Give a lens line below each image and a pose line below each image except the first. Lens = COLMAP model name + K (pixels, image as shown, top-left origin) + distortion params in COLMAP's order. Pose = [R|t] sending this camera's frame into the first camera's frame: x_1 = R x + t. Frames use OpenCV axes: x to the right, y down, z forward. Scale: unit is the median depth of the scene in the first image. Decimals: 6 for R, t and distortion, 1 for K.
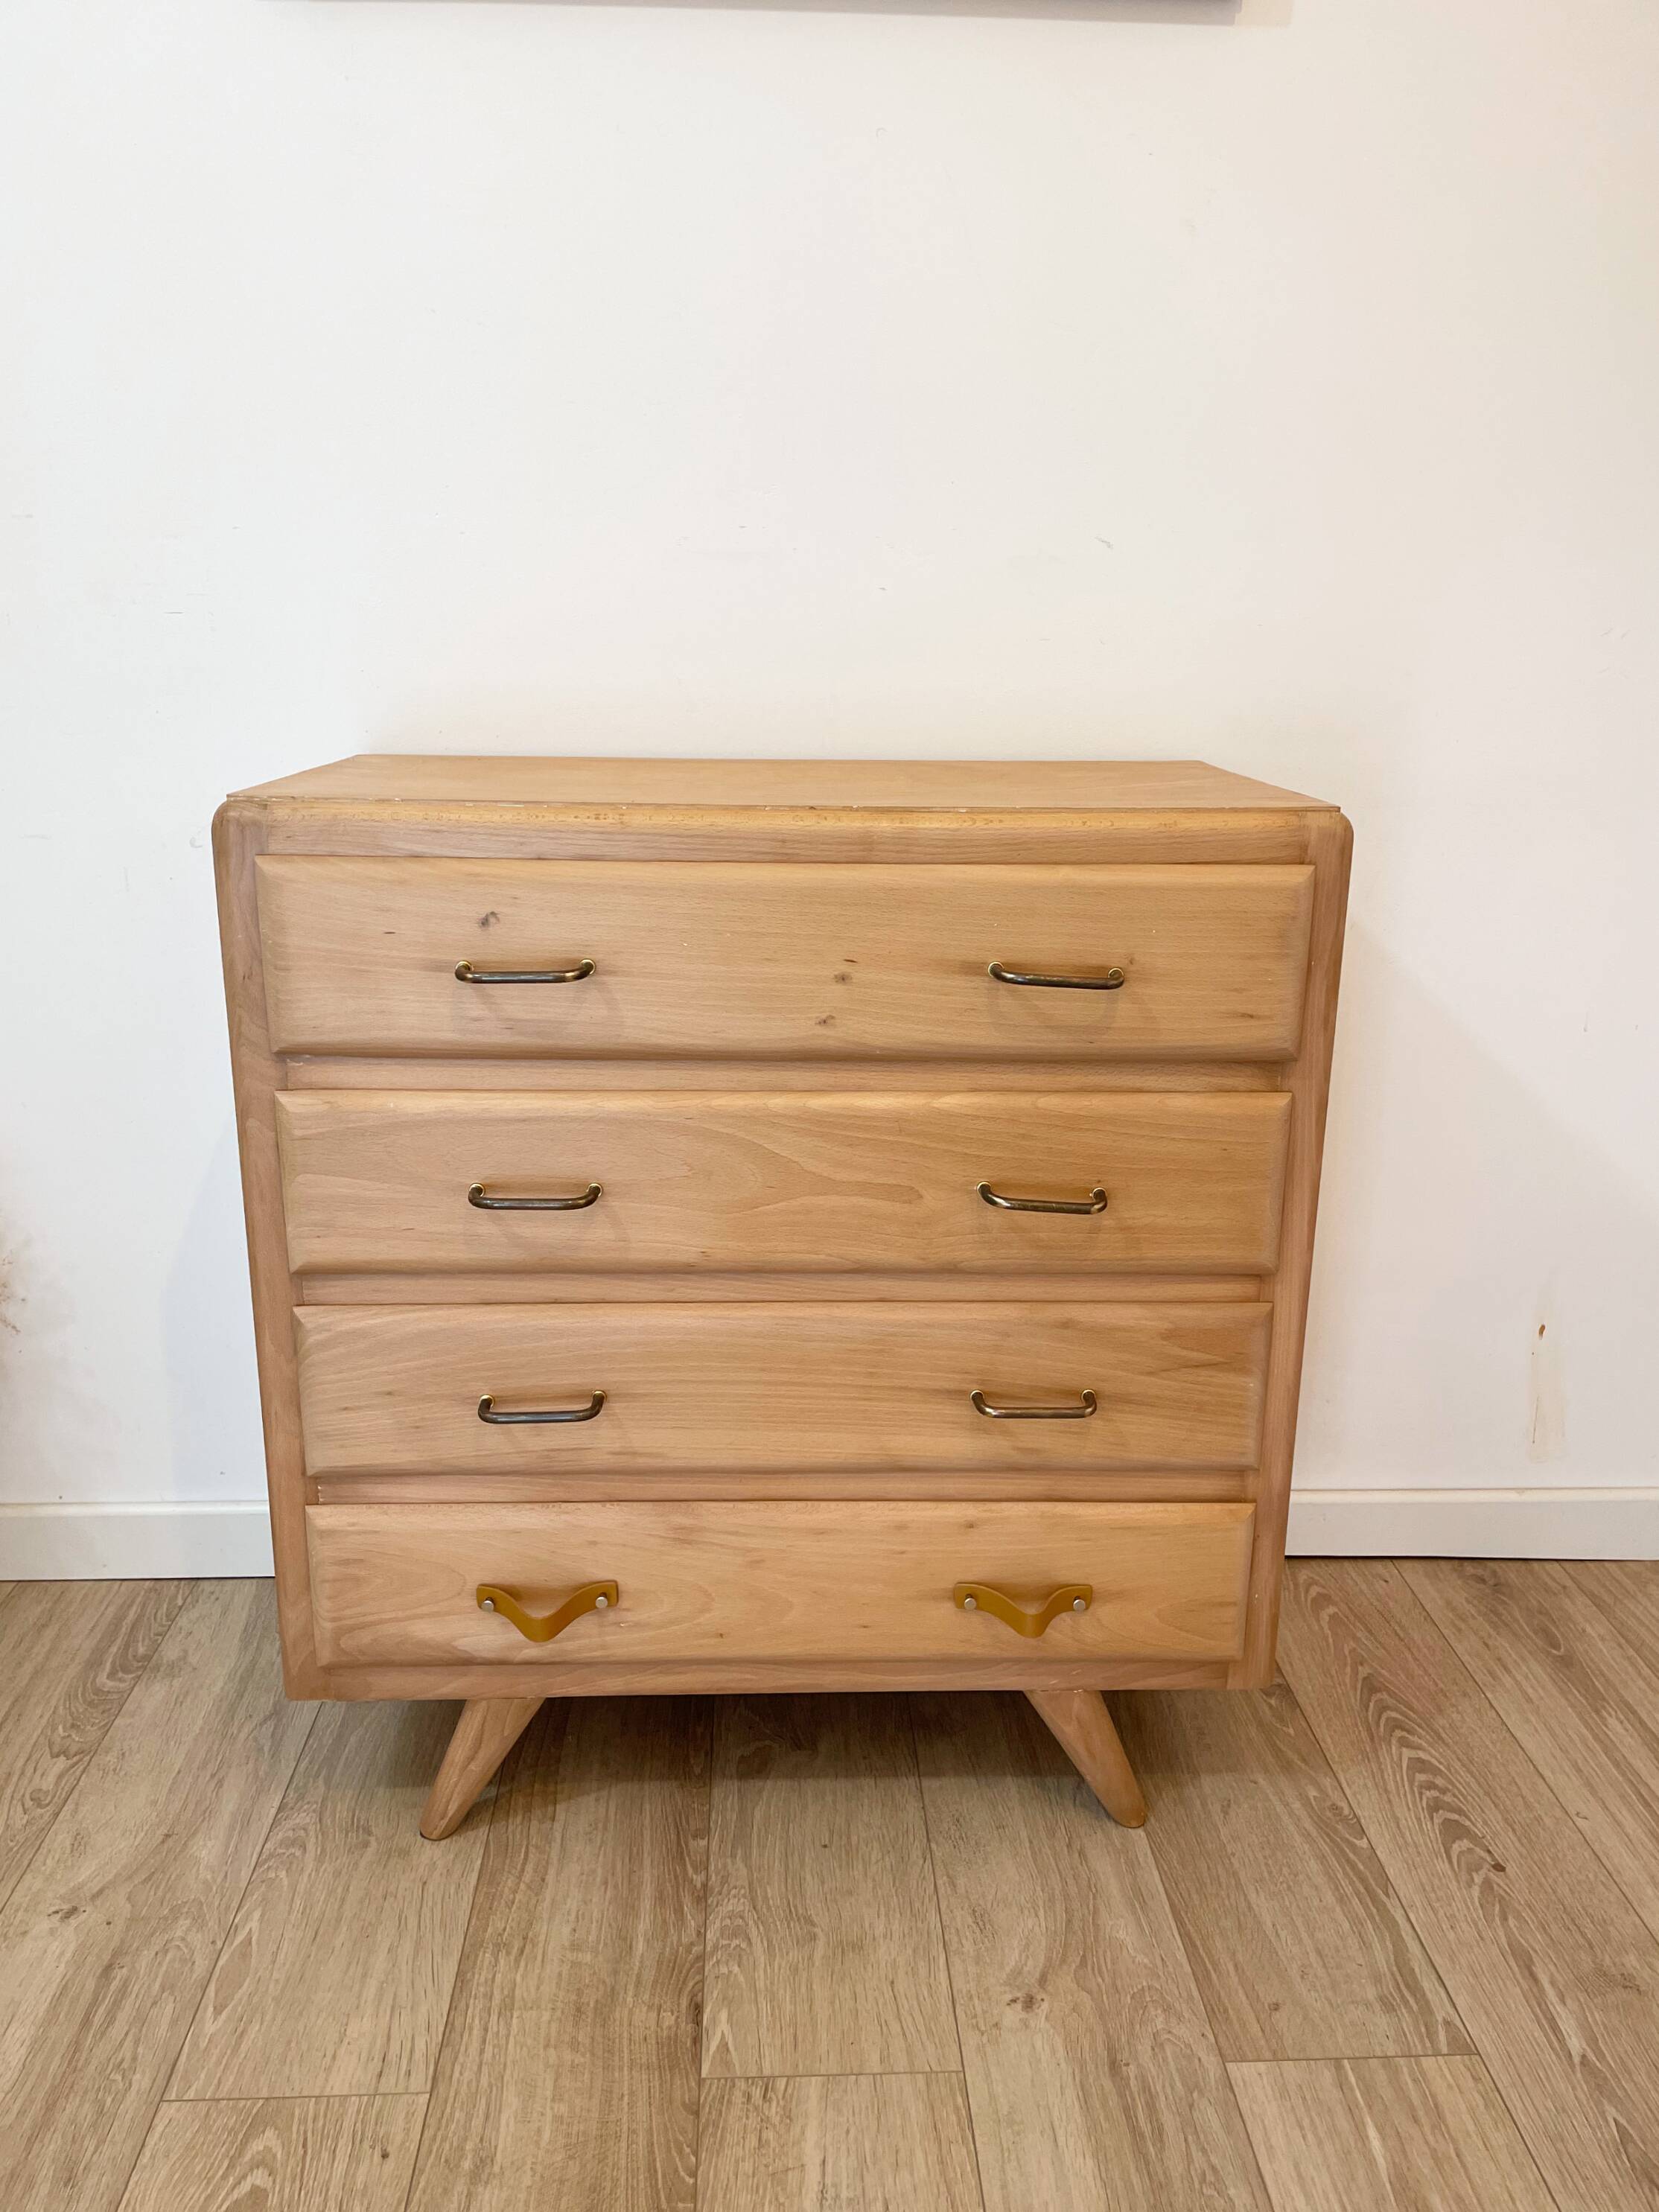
lens RADIAL K [[1682.2, 0, 844.8], [0, 1682.2, 1124.7], [0, 0, 1]] dist [0.079028, -0.113473]
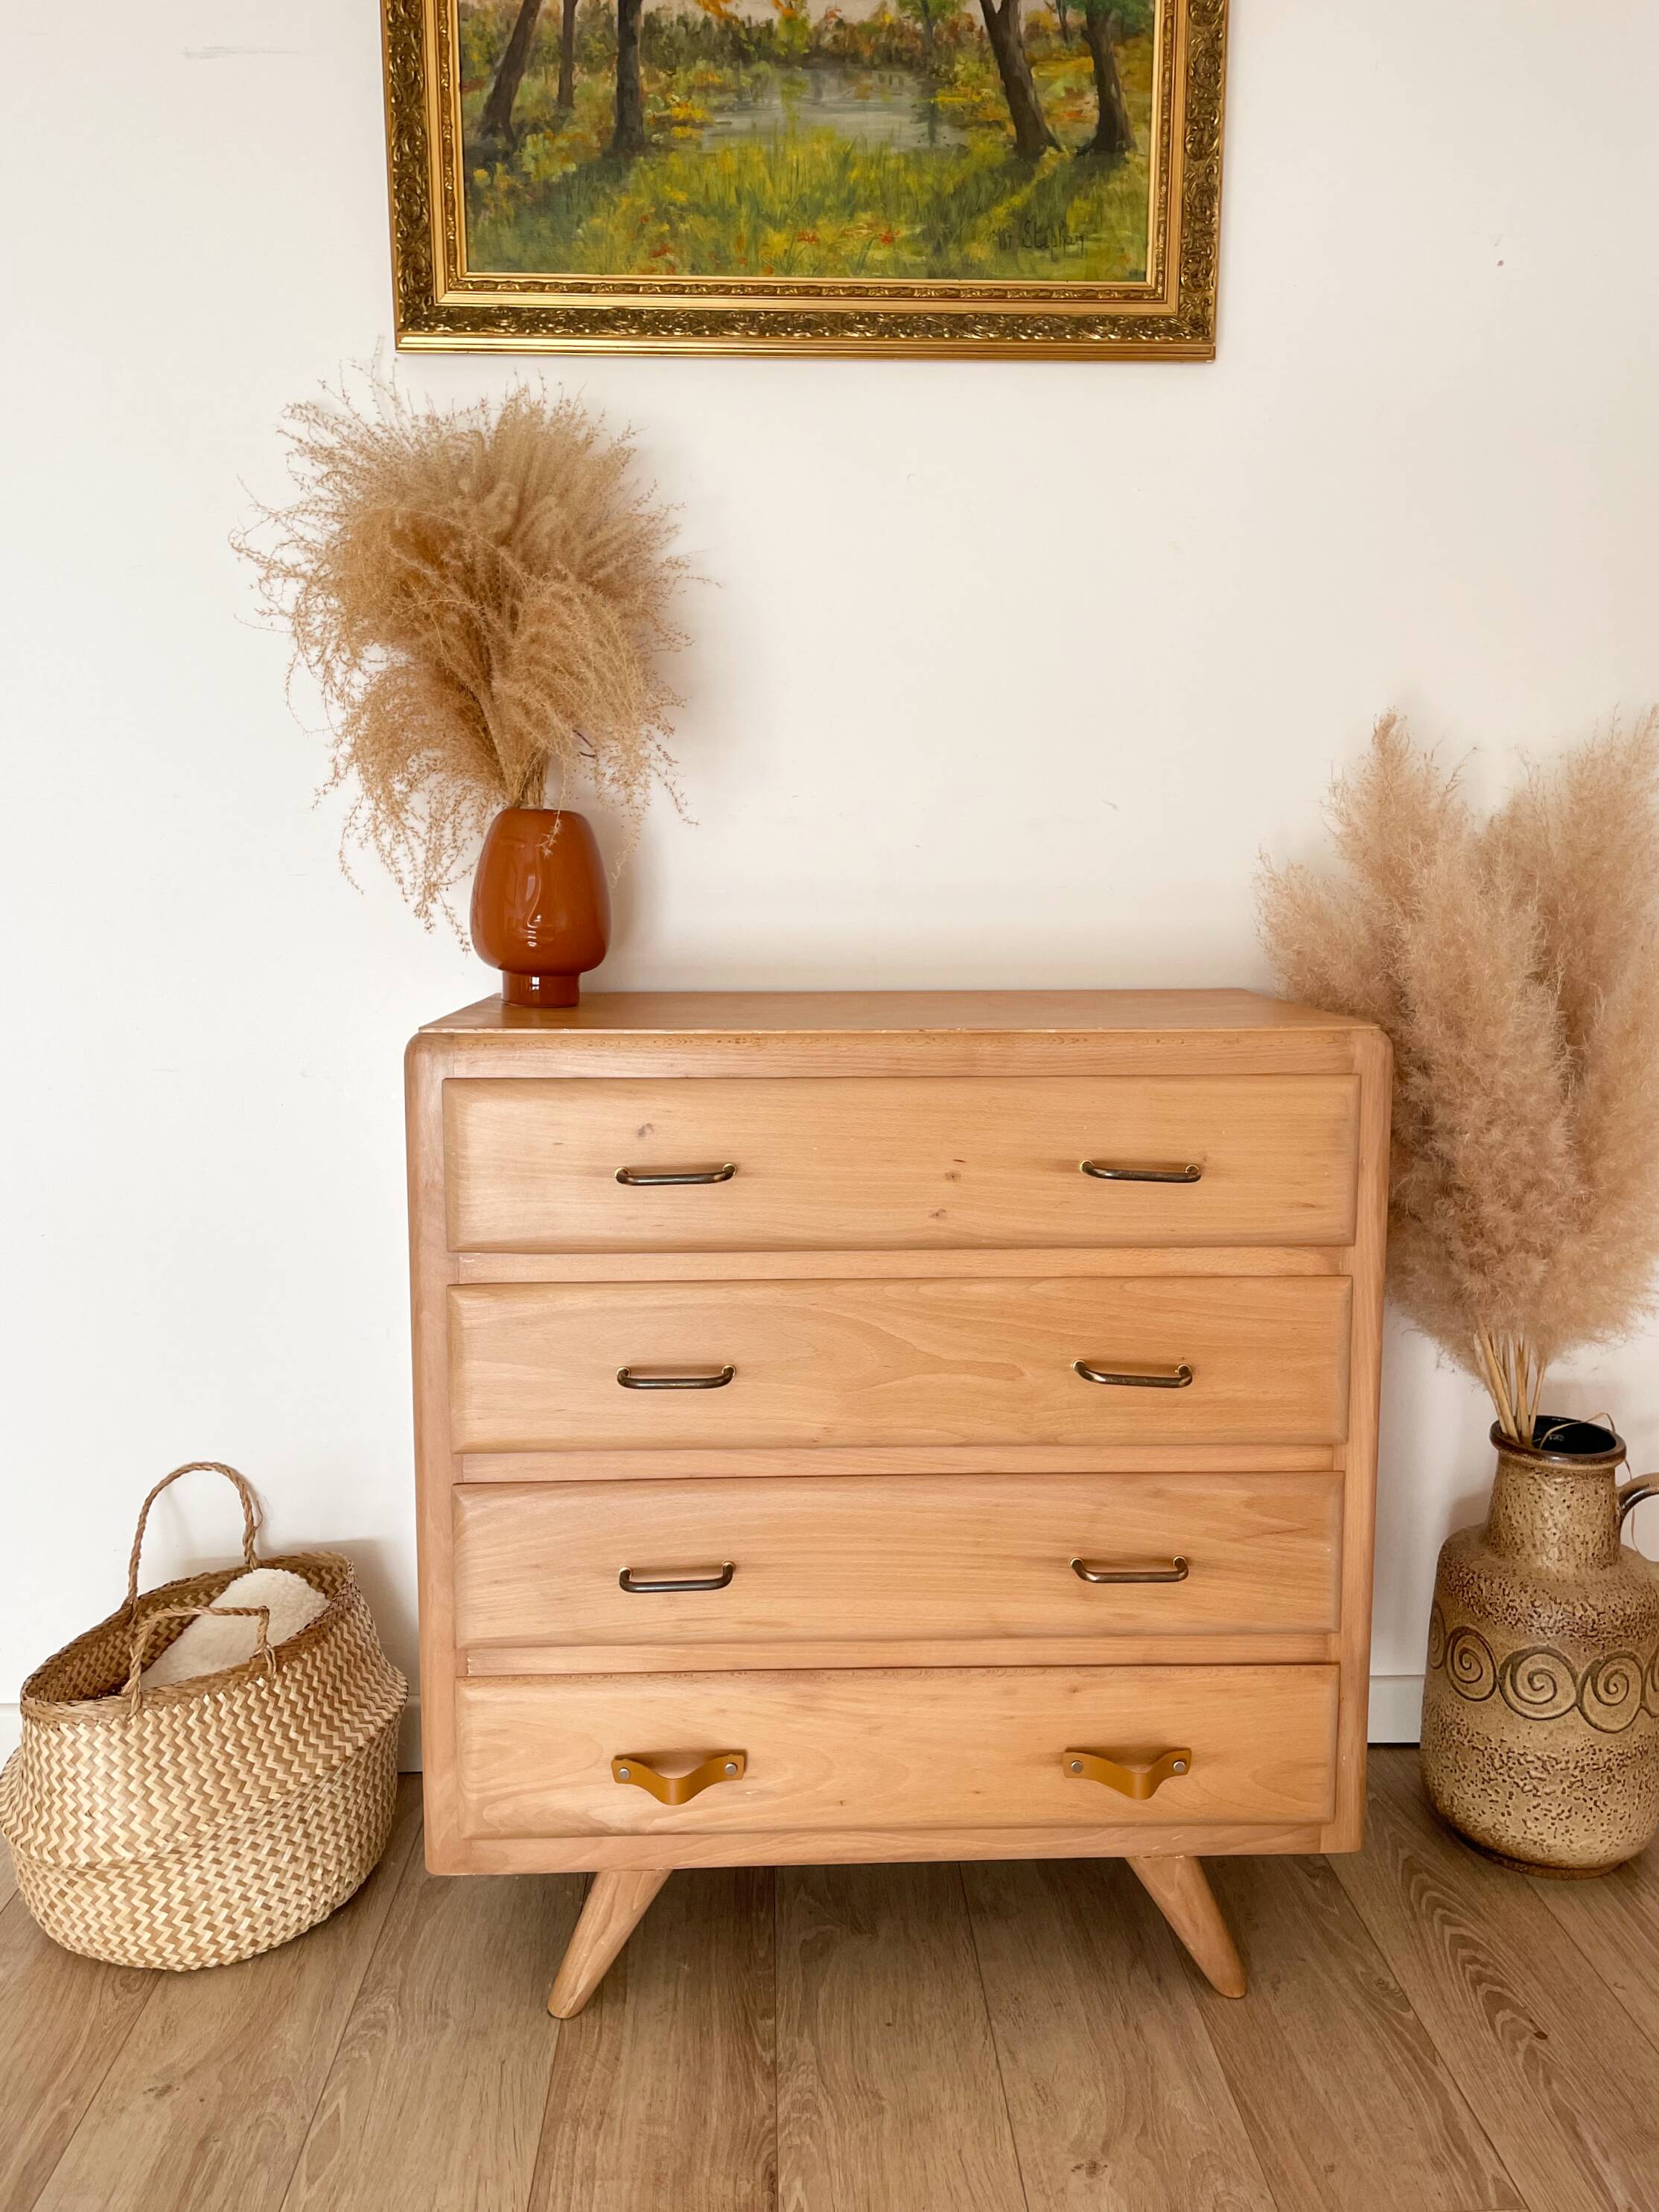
lens RADIAL K [[1682.2, 0, 836.2], [0, 1682.2, 1083.0], [0, 0, 1]] dist [0.079028, -0.113473]
pose [[0.999821, -0.015612, -0.010715, -0.024374], [0.013808, 0.988339, -0.151639, 0.016161], [0.012957, 0.151464, 0.988378, -0.115507]]
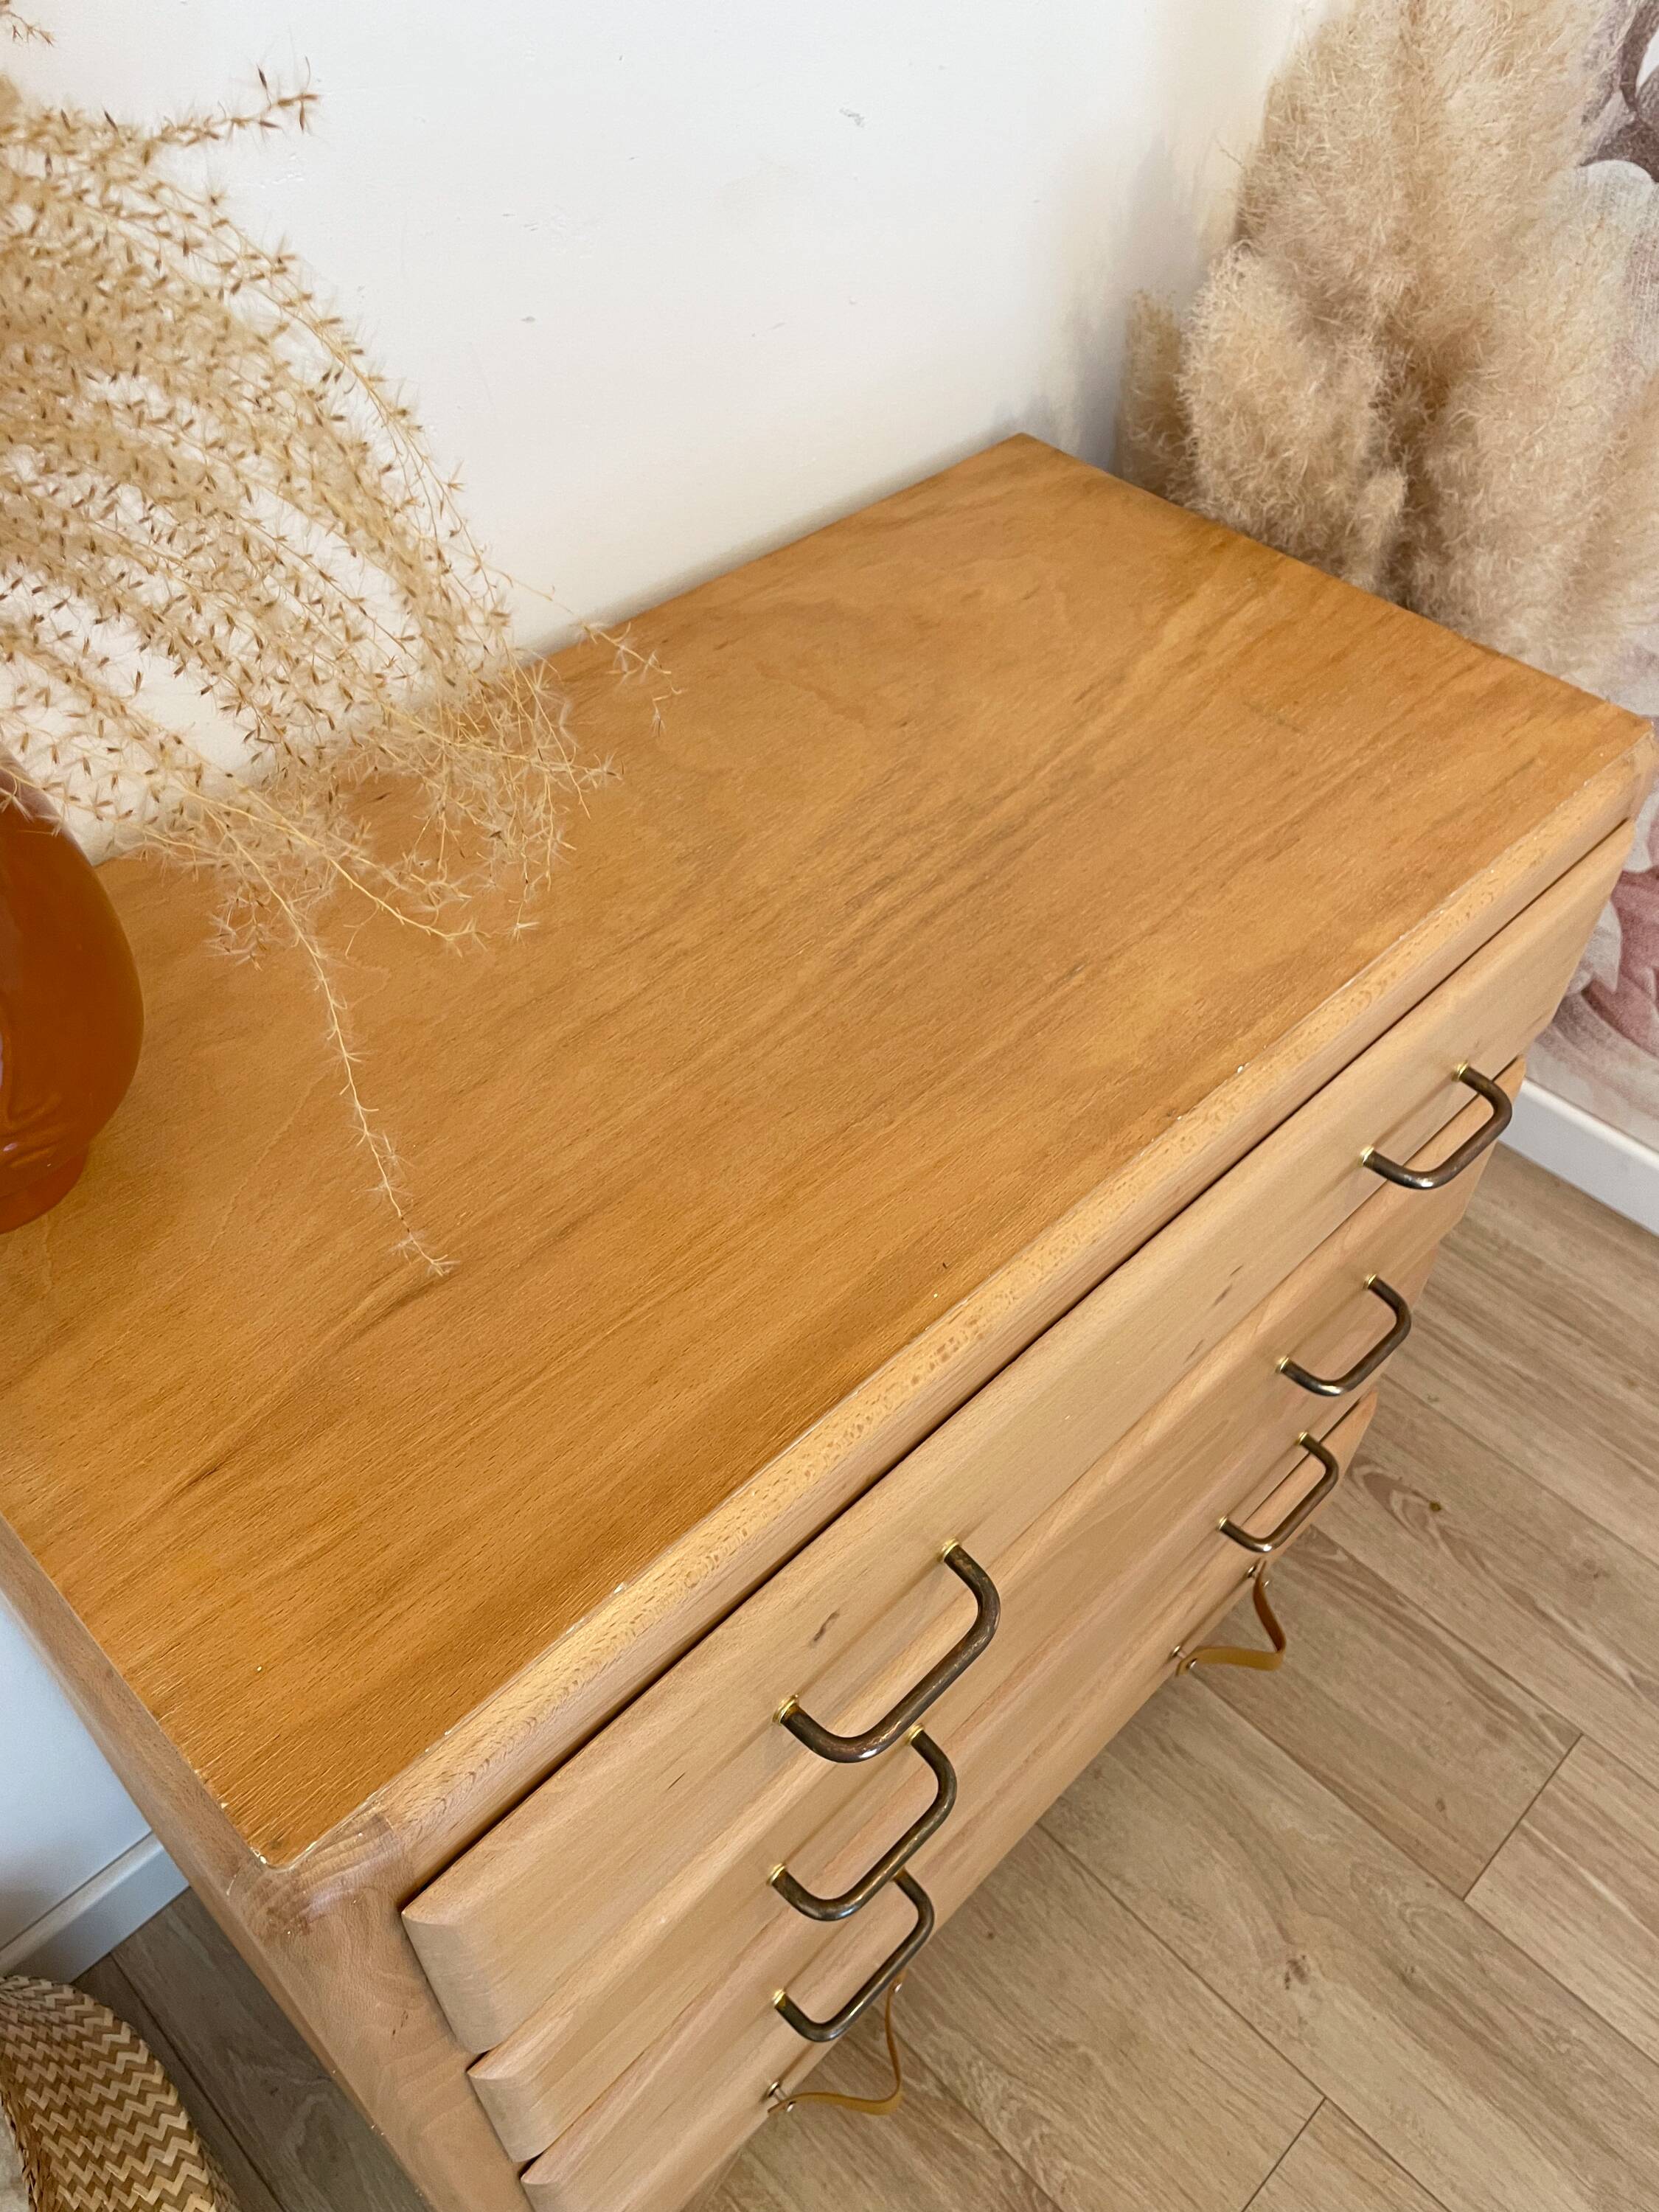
lens RADIAL K [[1682.1, 0, 842.4], [0, 1682.1, 1112.1], [0, 0, 1]] dist [0.079028, -0.113473]
pose [[0.741501, -0.486824, 0.461713, -0.280806], [0.165905, 0.799810, 0.576870, -0.464219], [-0.650117, -0.351149, 0.673826, 0.623368]]
